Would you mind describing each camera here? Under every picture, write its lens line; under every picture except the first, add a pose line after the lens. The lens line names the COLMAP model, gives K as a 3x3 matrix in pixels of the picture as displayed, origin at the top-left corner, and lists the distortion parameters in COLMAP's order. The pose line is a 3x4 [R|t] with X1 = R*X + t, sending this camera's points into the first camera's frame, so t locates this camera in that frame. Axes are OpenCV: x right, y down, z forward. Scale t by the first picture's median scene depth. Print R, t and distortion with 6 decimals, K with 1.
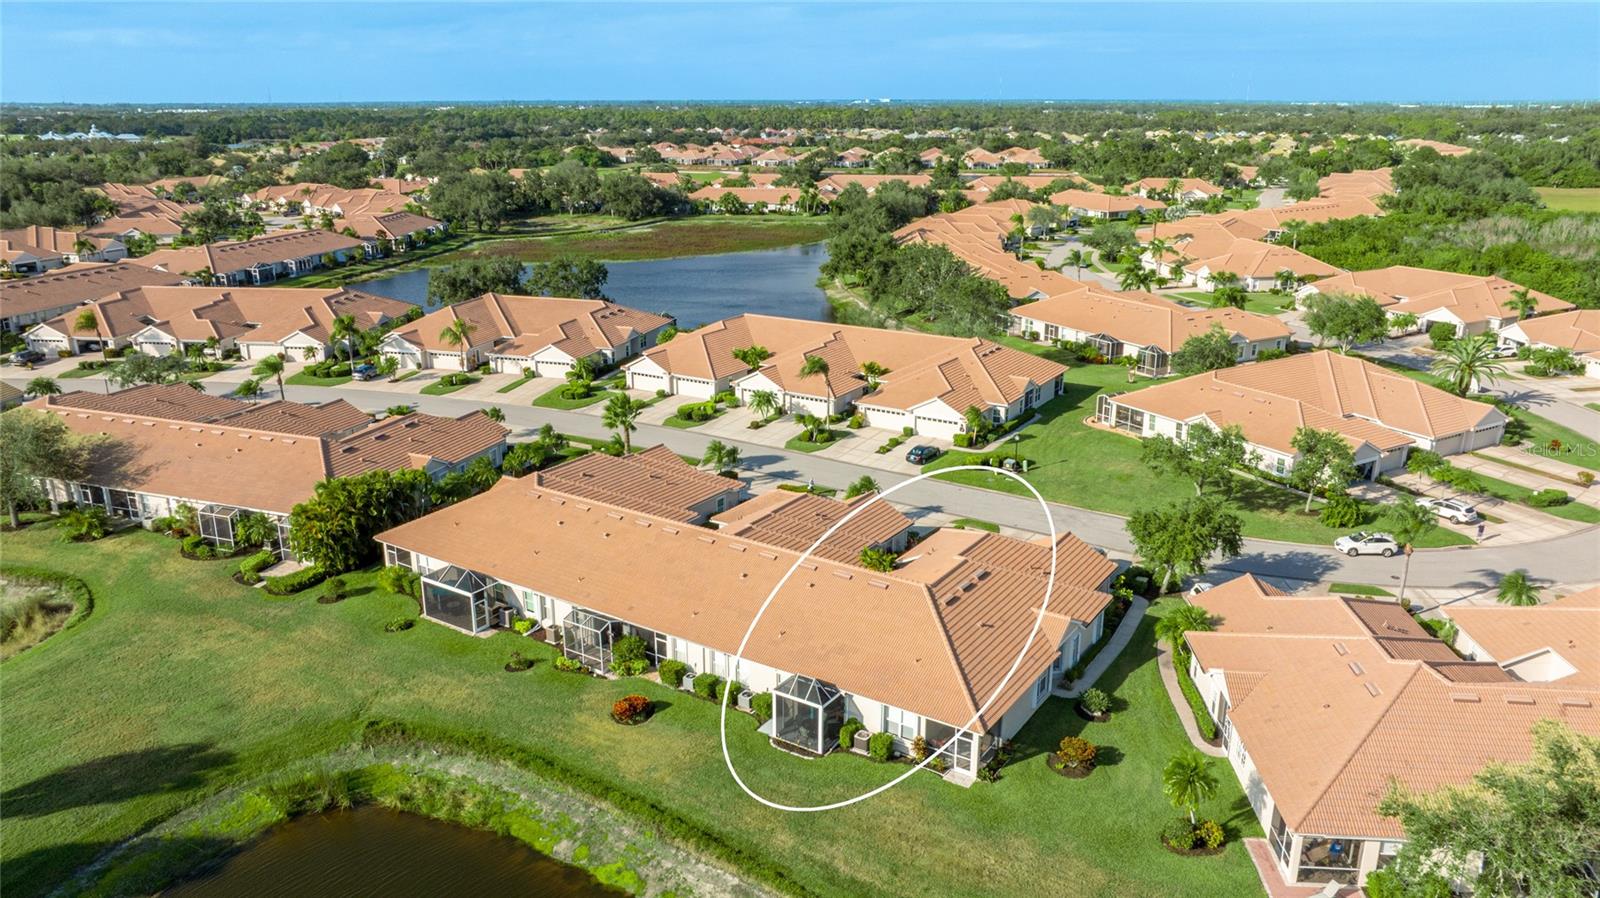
lens RADIAL K [[1127.8, 0, 800.0], [0, 1127.8, 449.0], [0, 0, 1]] dist [-0.001428, -0.000178]
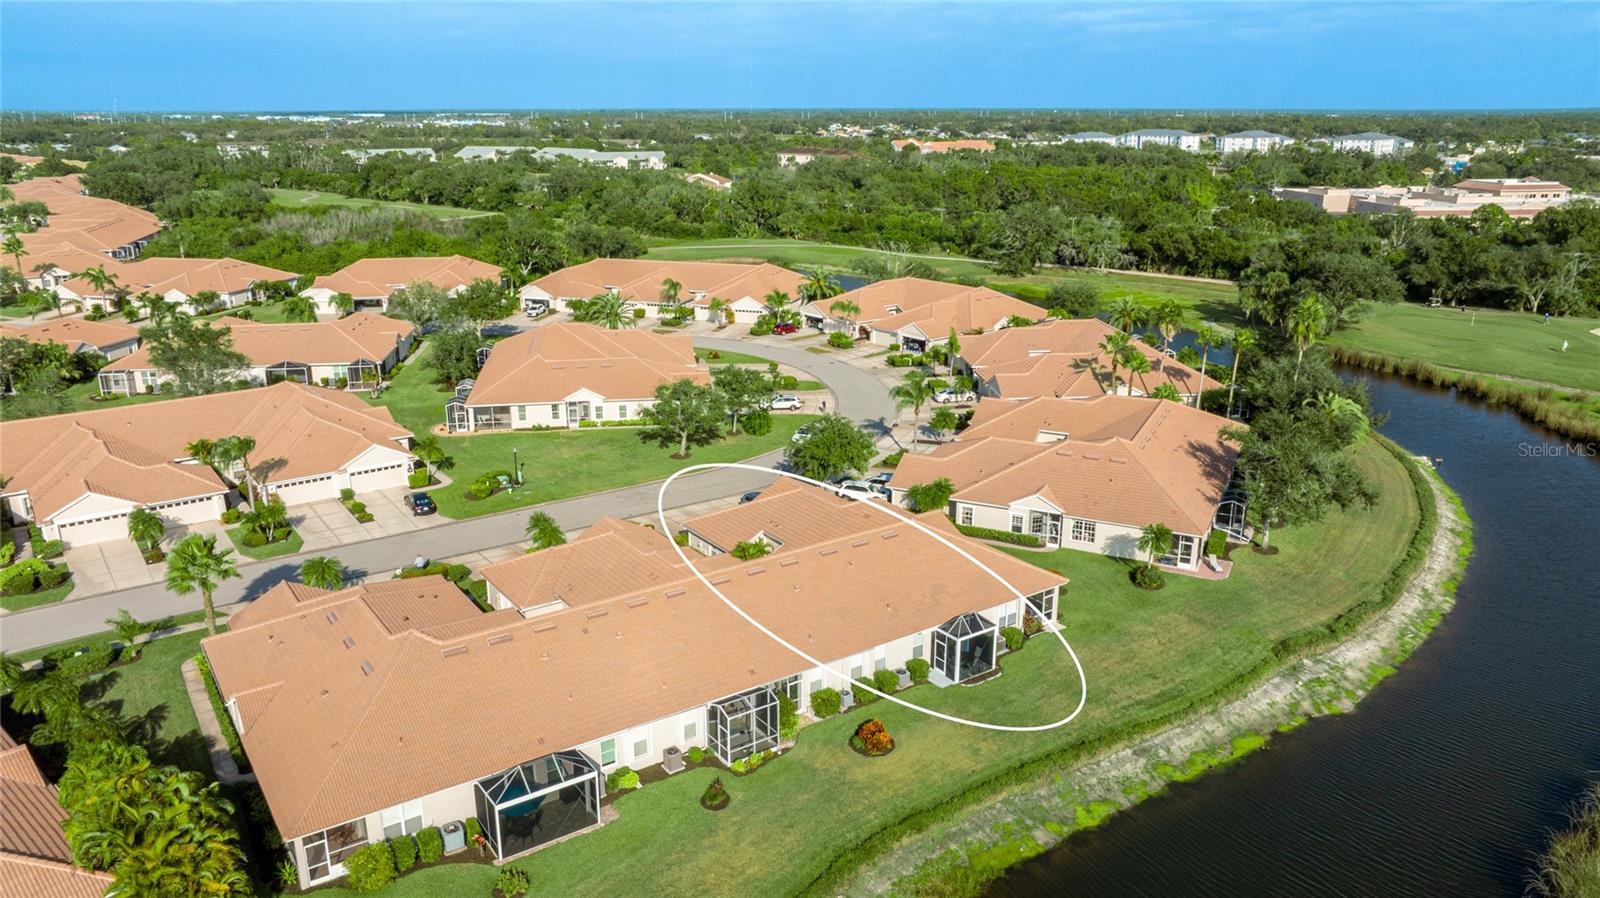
lens RADIAL K [[1127.8, 0, 800.0], [0, 1127.8, 449.0], [0, 0, 1]] dist [-0.001428, -0.000178]
pose [[0.369336, -0.267133, 0.890074, -0.865893], [0.277821, 0.945730, 0.168555, -0.158132], [-0.886796, 0.185028, 0.423507, 0.562691]]
